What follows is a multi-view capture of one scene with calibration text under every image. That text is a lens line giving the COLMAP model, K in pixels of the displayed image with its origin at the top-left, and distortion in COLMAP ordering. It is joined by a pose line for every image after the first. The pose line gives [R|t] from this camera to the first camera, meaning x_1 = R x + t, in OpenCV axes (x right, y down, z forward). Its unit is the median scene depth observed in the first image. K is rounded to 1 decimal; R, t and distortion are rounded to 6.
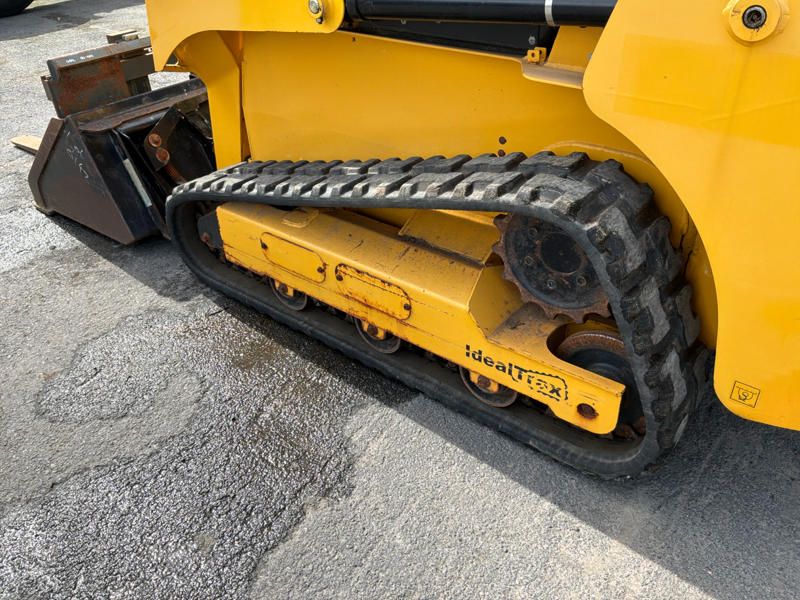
lens RADIAL K [[666.1, 0, 395.9], [0, 666.1, 301.1], [0, 0, 1]] dist [0.086461, -0.152925]
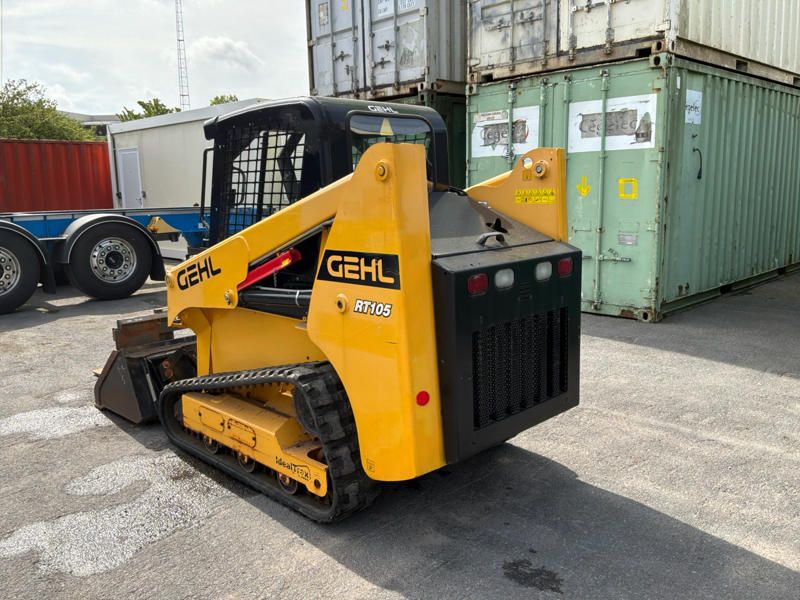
lens RADIAL K [[666.1, 0, 398.2], [0, 666.1, 296.3], [0, 0, 1]] dist [0.086461, -0.152925]
pose [[0.993216, 0.027237, -0.113046, 0.623351], [-0.071028, 0.911841, -0.404353, 0.377818], [0.092067, 0.409640, 0.907590, -0.876044]]
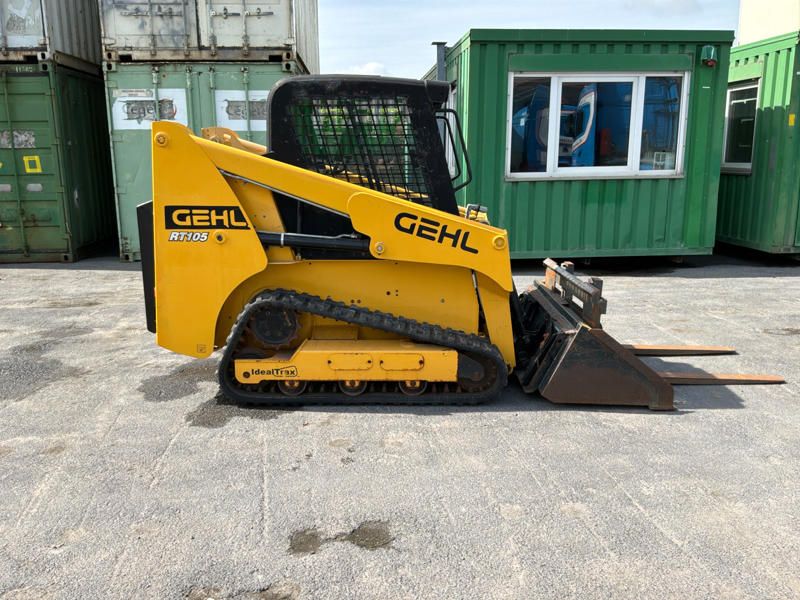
lens RADIAL K [[666.1, 0, 397.8], [0, 666.1, 299.4], [0, 0, 1]] dist [0.086461, -0.152925]
pose [[0.737886, -0.117874, 0.664553, -1.444683], [0.363284, 0.899193, -0.243879, 0.729290], [-0.568814, 0.421377, 0.706323, -1.241999]]
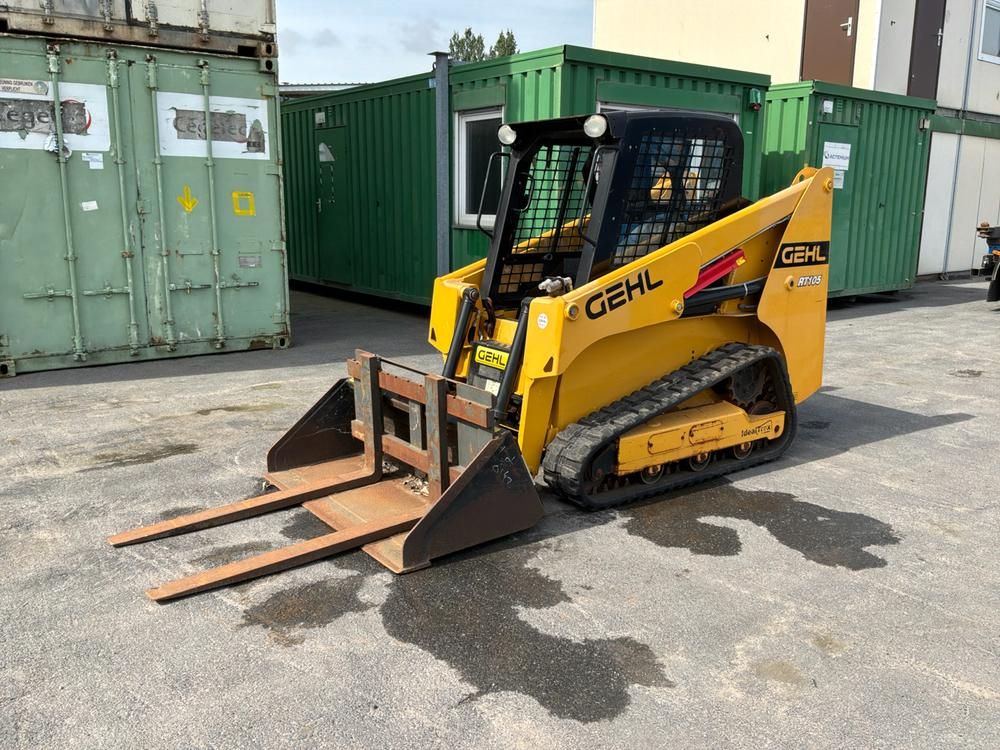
lens RADIAL K [[832.6, 0, 497.3], [0, 832.6, 370.7], [0, 0, 1]] dist [0.086461, -0.152925]
pose [[0.250693, -0.164674, 0.953958, -2.568037], [0.525332, 0.850852, 0.008822, -0.525100], [-0.813129, 0.498933, 0.299811, 0.670413]]
